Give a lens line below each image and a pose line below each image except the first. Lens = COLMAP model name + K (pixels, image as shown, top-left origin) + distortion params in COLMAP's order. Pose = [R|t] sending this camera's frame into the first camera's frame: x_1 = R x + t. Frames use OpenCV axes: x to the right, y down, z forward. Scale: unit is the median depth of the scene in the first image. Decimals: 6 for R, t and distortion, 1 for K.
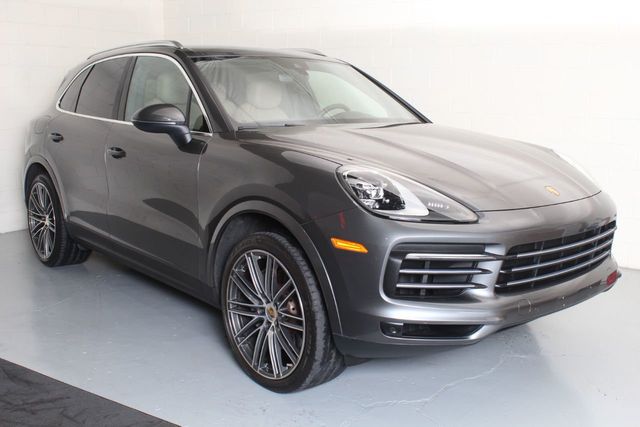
lens RADIAL K [[651.8, 0, 320.0], [0, 651.8, 213.5], [0, 0, 1]] dist [-0.139237, 0.180029]
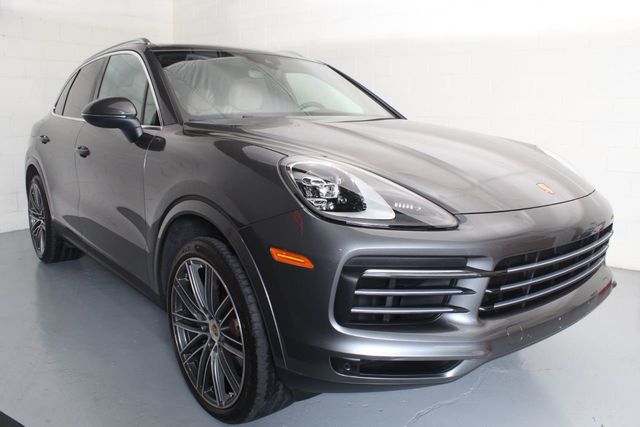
lens RADIAL K [[525.0, 0, 320.0], [0, 525.0, 213.5], [0, 0, 1]] dist [-0.144257, -0.001424]
pose [[0.999947, 0.003717, -0.009587, 0.077888], [-0.003689, 0.999989, 0.002956, -0.005211], [0.009598, -0.002920, 0.999950, 0.346292]]
